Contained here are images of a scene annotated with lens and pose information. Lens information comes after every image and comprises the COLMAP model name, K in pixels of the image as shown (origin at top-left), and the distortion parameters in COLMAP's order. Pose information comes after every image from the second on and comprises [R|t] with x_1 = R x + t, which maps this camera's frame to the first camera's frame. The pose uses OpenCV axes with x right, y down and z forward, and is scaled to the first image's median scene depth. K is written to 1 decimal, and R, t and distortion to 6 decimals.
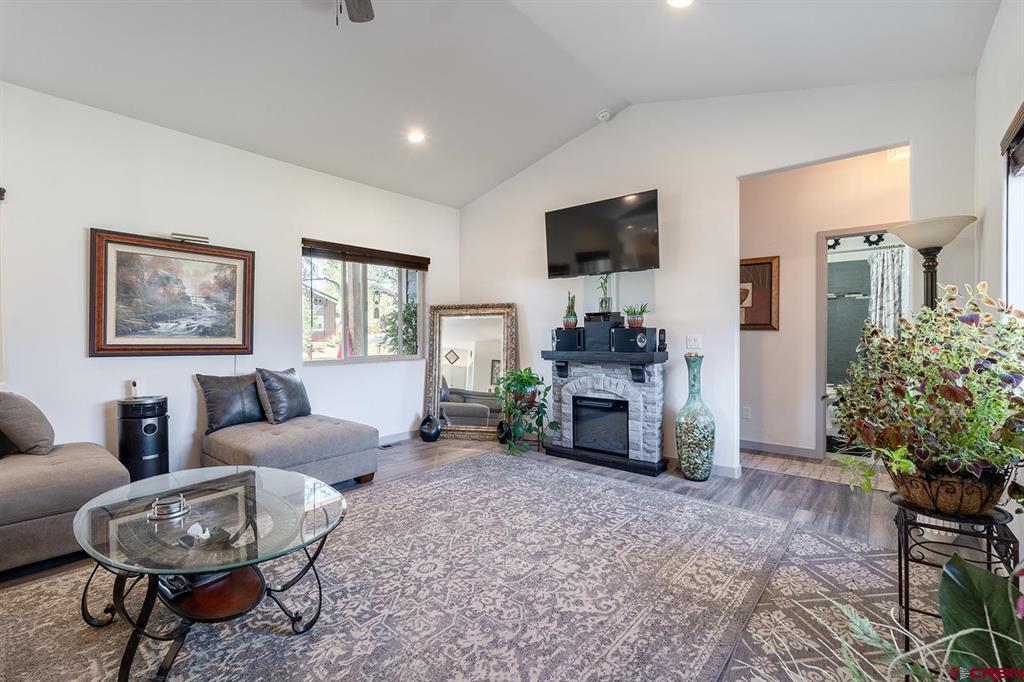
lens RADIAL K [[457.5, 0, 519.6], [0, 457.5, 333.2], [0, 0, 1]] dist [-0.003887, -0.001198]
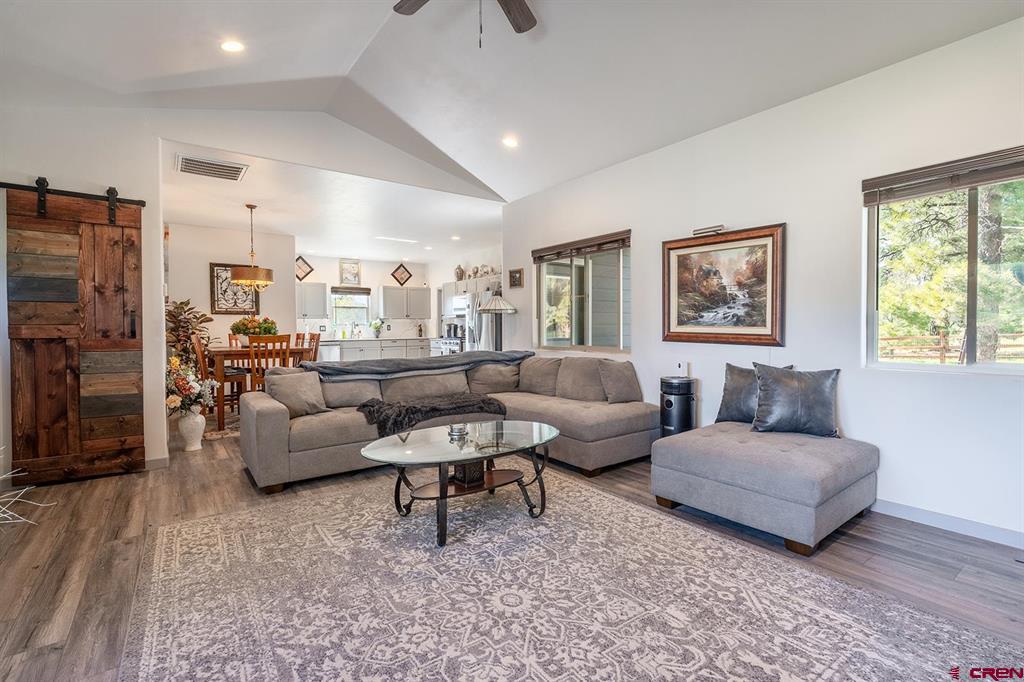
lens RADIAL K [[467.7, 0, 503.5], [0, 467.7, 339.1], [0, 0, 1]] dist [-0.004084, -0.000210]
pose [[-0.262276, 0.036115, -0.964317, 0.381639], [0.016011, 0.999325, 0.033071, -0.004286], [0.964860, -0.006766, -0.262677, 0.737310]]
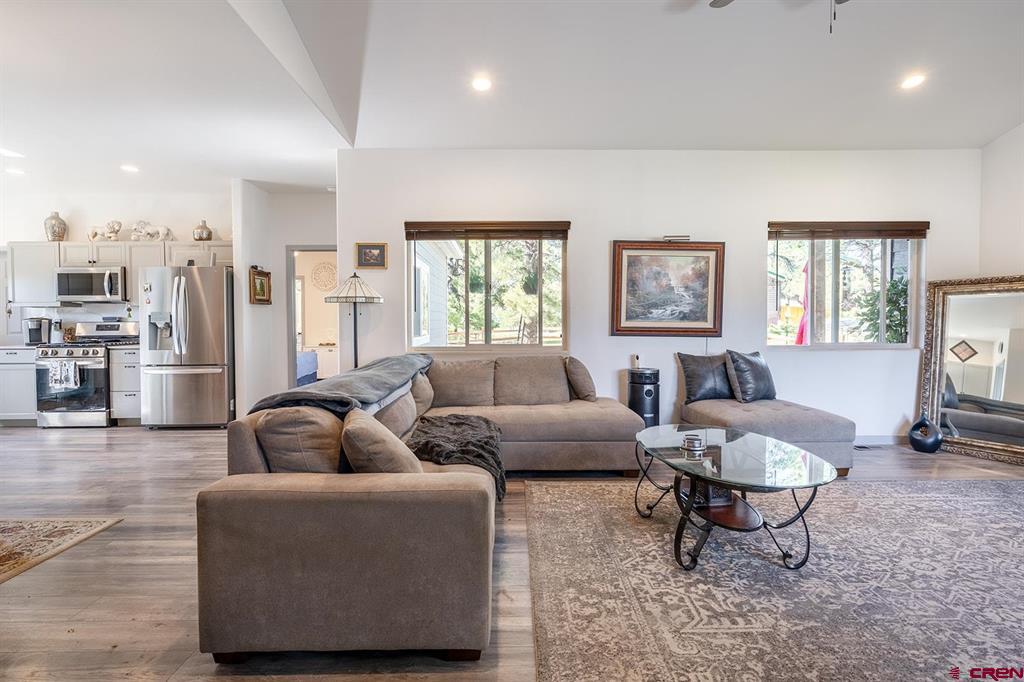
lens RADIAL K [[523.8, 0, 498.1], [0, 523.8, 335.9], [0, 0, 1]] dist [-0.004807, 0.000430]
pose [[0.640928, 0.022853, -0.767261, 0.030477], [0.004212, 0.999437, 0.033287, -0.000427], [0.767589, -0.024566, 0.640471, -0.210090]]
